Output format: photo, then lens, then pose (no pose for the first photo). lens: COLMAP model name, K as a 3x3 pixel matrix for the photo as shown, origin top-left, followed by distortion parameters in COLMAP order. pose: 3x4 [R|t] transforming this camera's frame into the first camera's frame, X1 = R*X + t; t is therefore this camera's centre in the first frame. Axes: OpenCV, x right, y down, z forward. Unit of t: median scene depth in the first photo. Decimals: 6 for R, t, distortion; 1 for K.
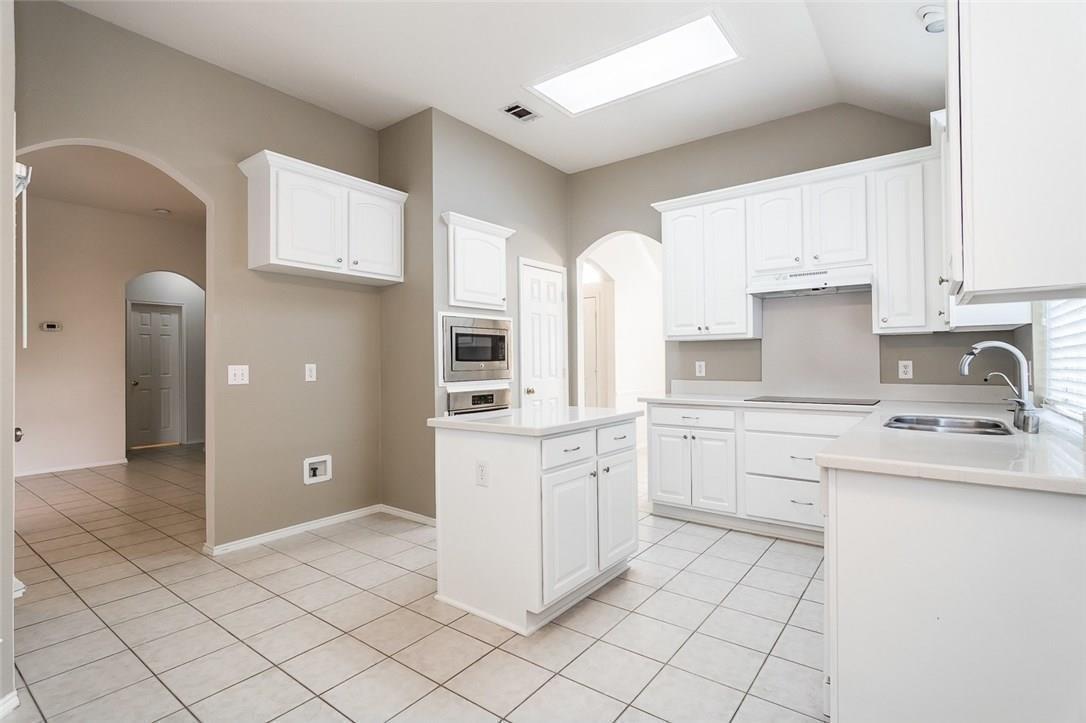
lens RADIAL K [[521.5, 0, 543.0], [0, 521.5, 361.5], [0, 0, 1]] dist [-0.001352, -0.000113]
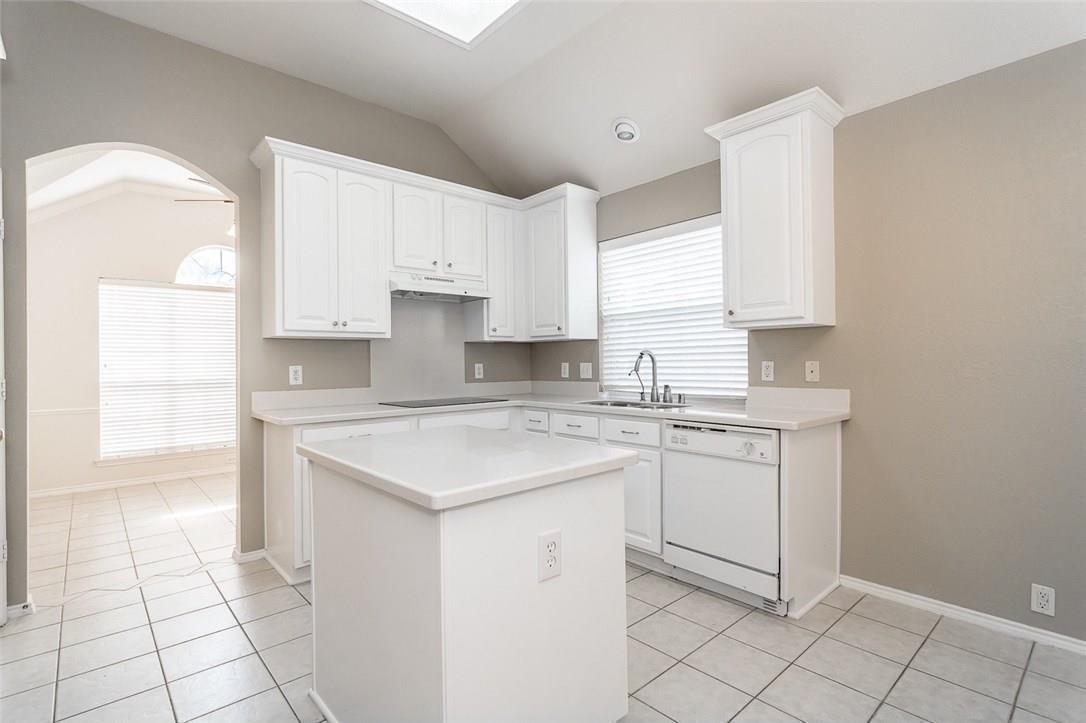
lens RADIAL K [[521.5, 0, 543.0], [0, 521.5, 361.5], [0, 0, 1]] dist [-0.001352, -0.000113]
pose [[0.196385, 0.005191, 0.980513, -0.445595], [0.007566, 0.999948, -0.006809, 0.002313], [-0.980498, 0.008756, 0.196335, 0.581798]]
